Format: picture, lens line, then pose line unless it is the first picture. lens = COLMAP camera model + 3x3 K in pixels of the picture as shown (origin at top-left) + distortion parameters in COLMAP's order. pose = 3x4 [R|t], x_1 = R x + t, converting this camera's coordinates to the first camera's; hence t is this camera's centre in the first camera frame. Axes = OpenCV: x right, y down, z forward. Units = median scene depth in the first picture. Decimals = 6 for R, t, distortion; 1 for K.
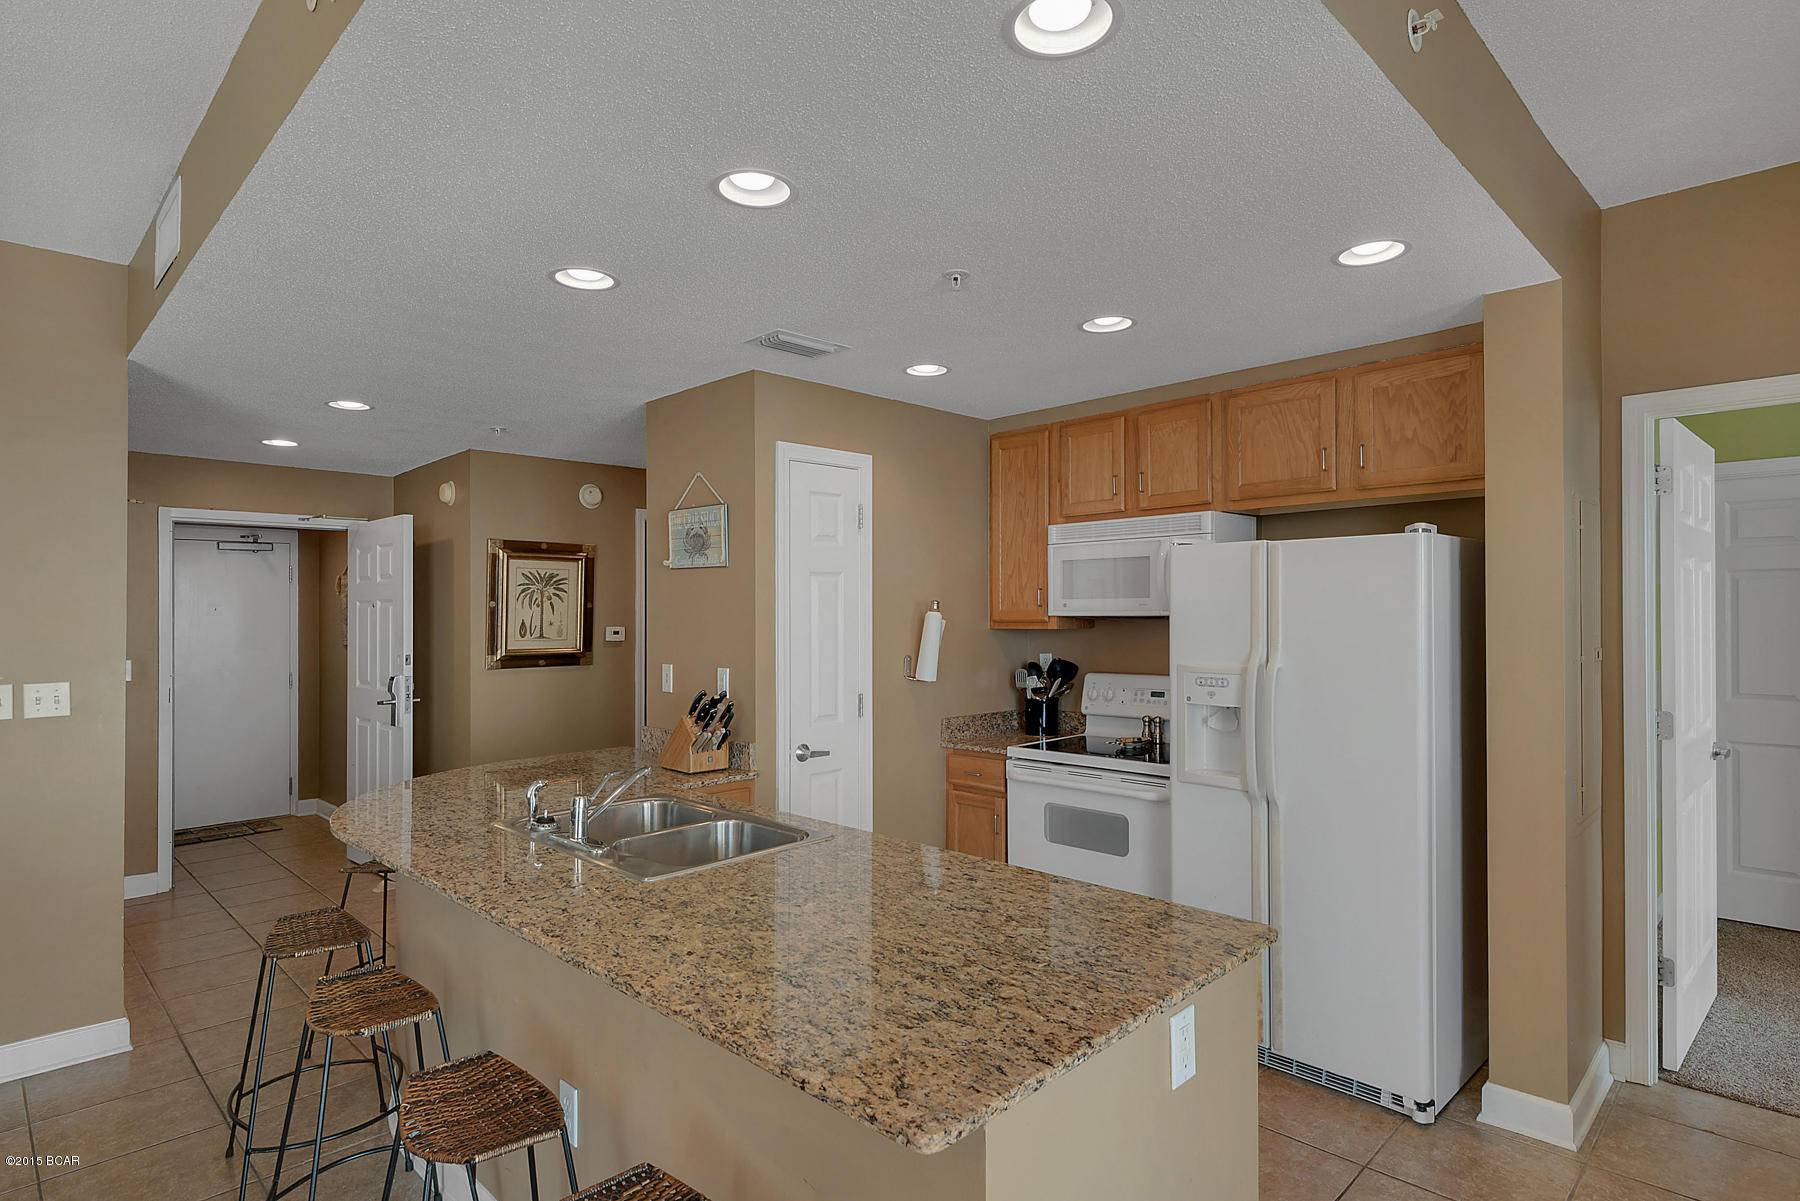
lens RADIAL K [[936.5, 0, 902.1], [0, 936.5, 600.0], [0, 0, 1]] dist [0.030919, -0.002414]
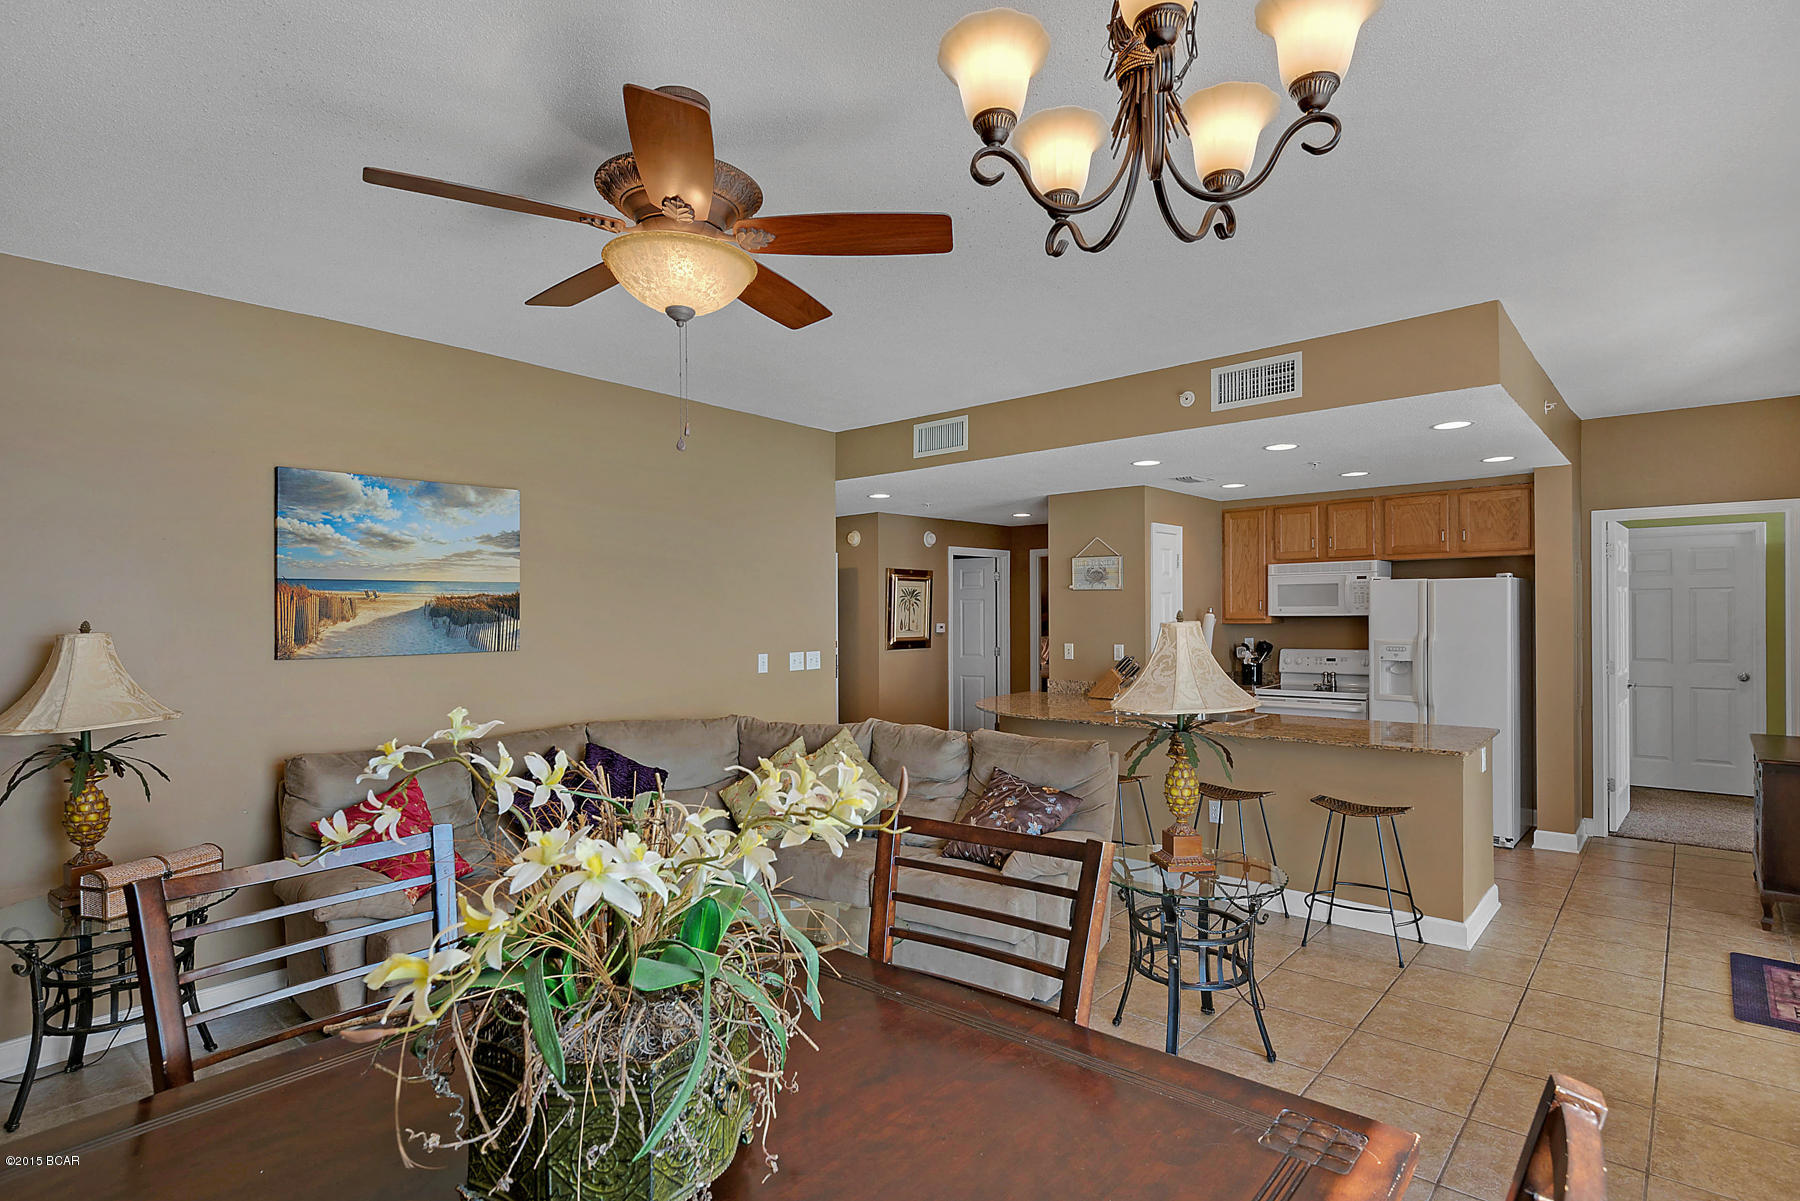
lens RADIAL K [[947.5, 0, 893.8], [0, 947.5, 600.6], [0, 0, 1]] dist [0.042279, 0.000888]
pose [[0.996286, -0.001167, 0.086100, -0.955118], [0.001026, 0.999998, 0.001674, -0.021279], [-0.086102, -0.001579, 0.996285, -0.987735]]
